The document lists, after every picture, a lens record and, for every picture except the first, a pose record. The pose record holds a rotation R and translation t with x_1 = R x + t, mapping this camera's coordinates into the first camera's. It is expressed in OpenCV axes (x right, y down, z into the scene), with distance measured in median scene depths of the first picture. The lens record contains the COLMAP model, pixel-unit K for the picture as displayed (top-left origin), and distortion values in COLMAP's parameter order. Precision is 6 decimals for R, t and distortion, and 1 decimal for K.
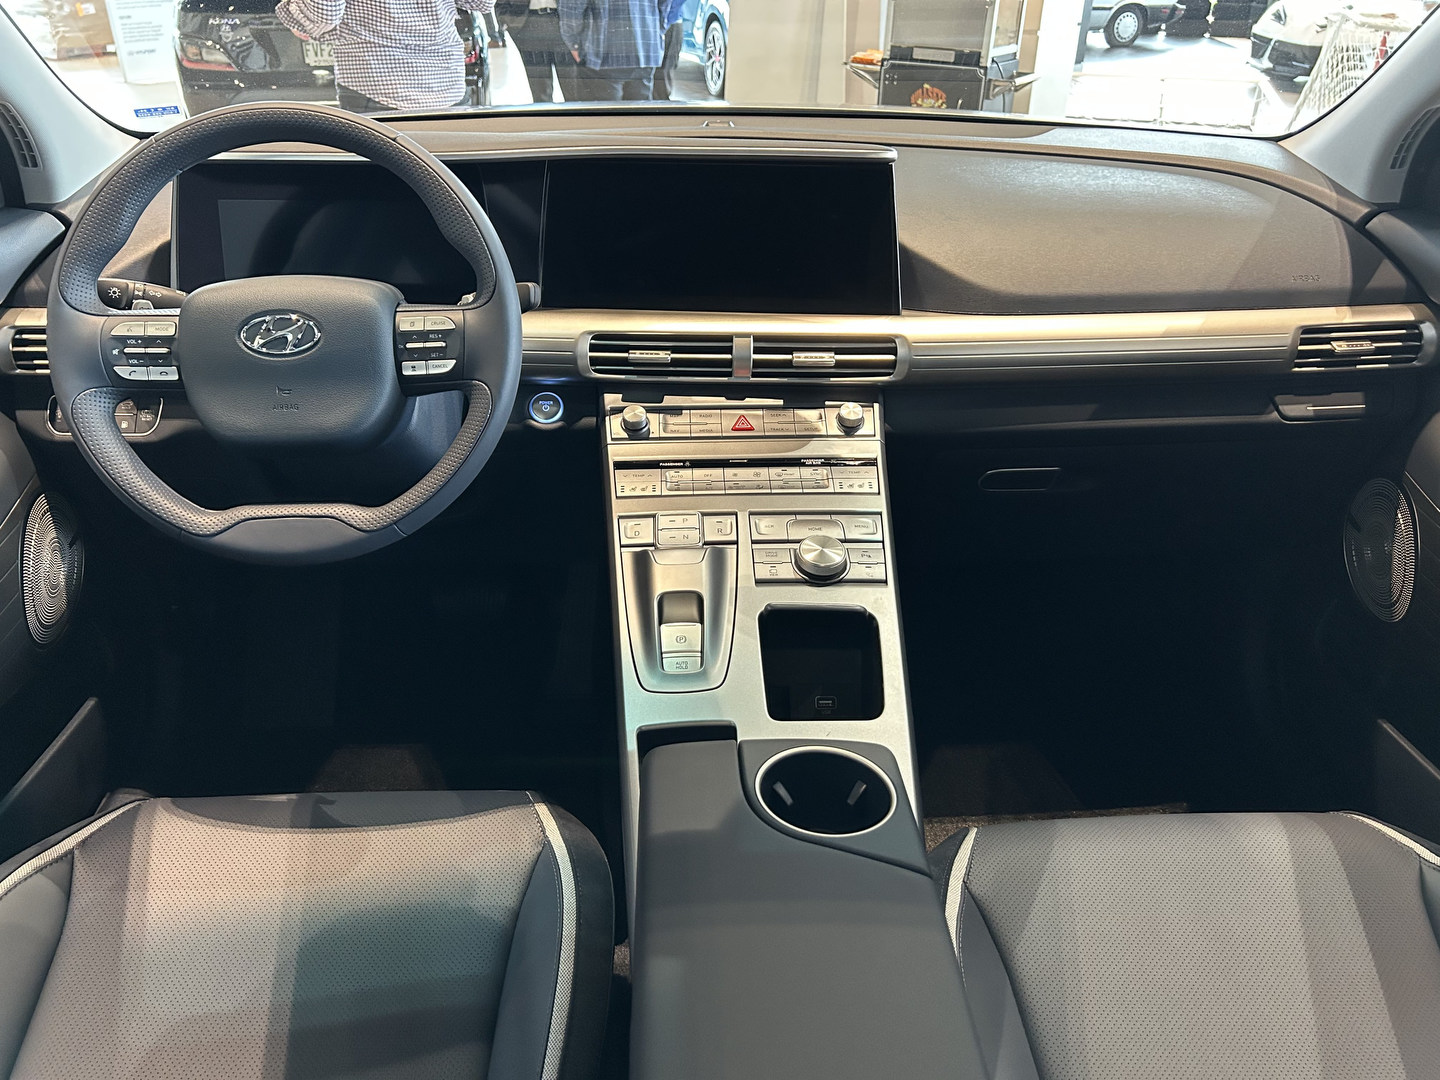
lens RADIAL K [[1092.6, 0, 720.0], [0, 1092.6, 540.0], [0, 0, 1]] dist [0.002046, -0.000933]
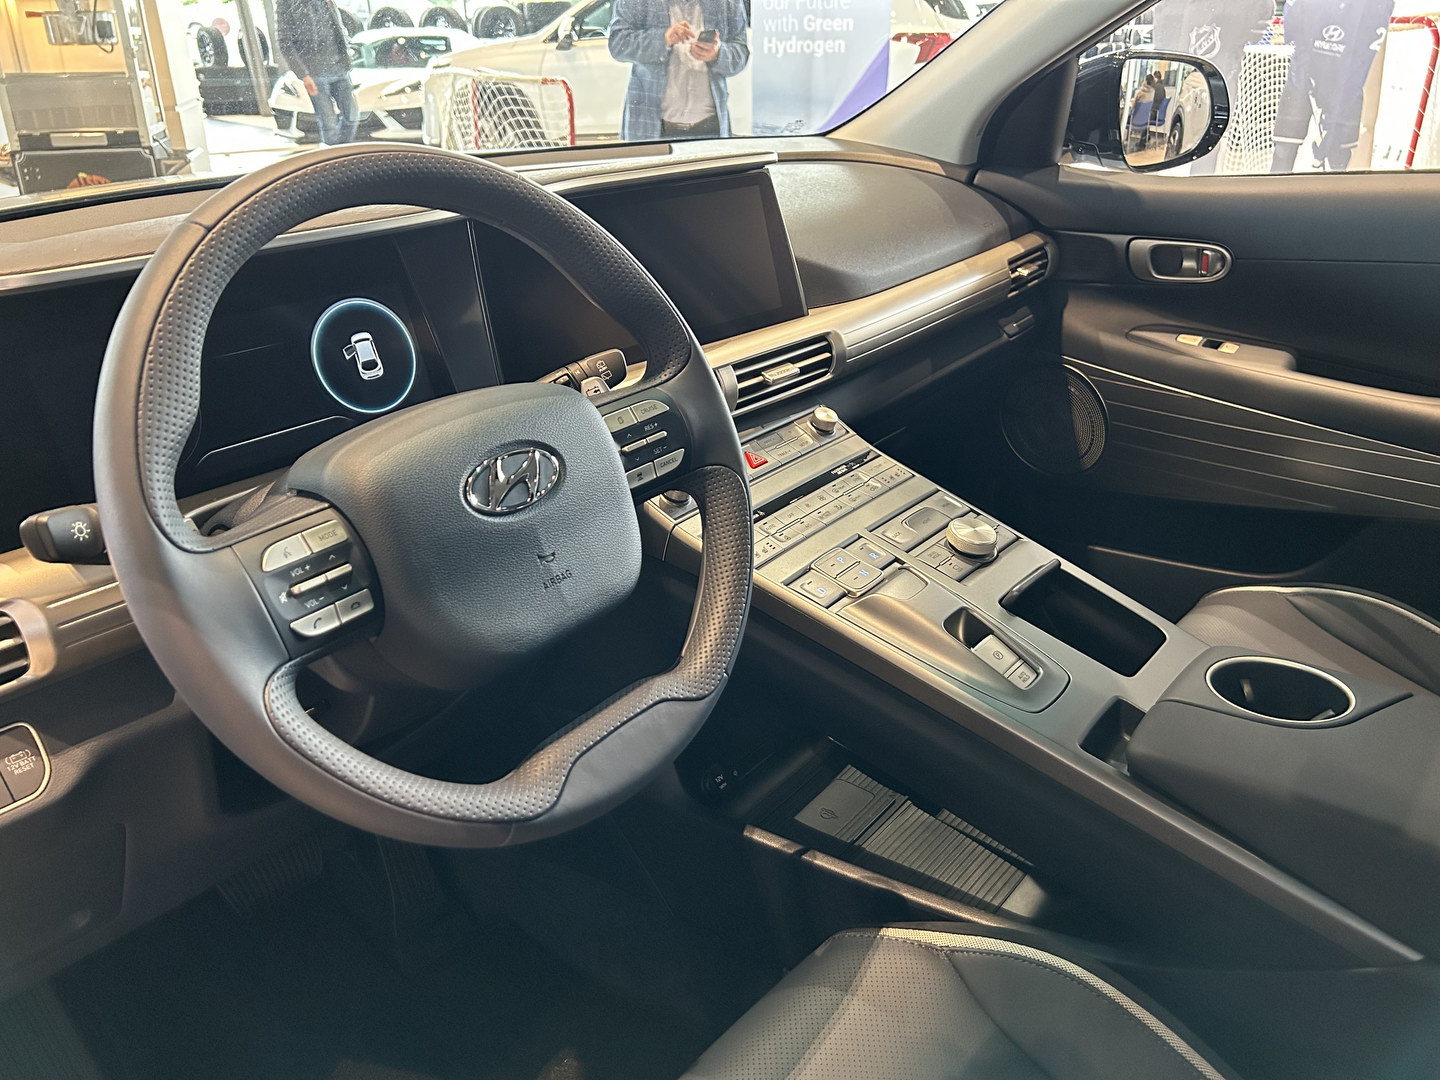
lens RADIAL K [[1092.6, 0, 720.0], [0, 1092.6, 540.0], [0, 0, 1]] dist [0.002046, -0.000933]
pose [[0.674590, -0.333409, 0.658610, -0.612283], [0.373945, 0.923590, 0.084532, -0.131373], [-0.636470, 0.189259, 0.747721, 0.349187]]
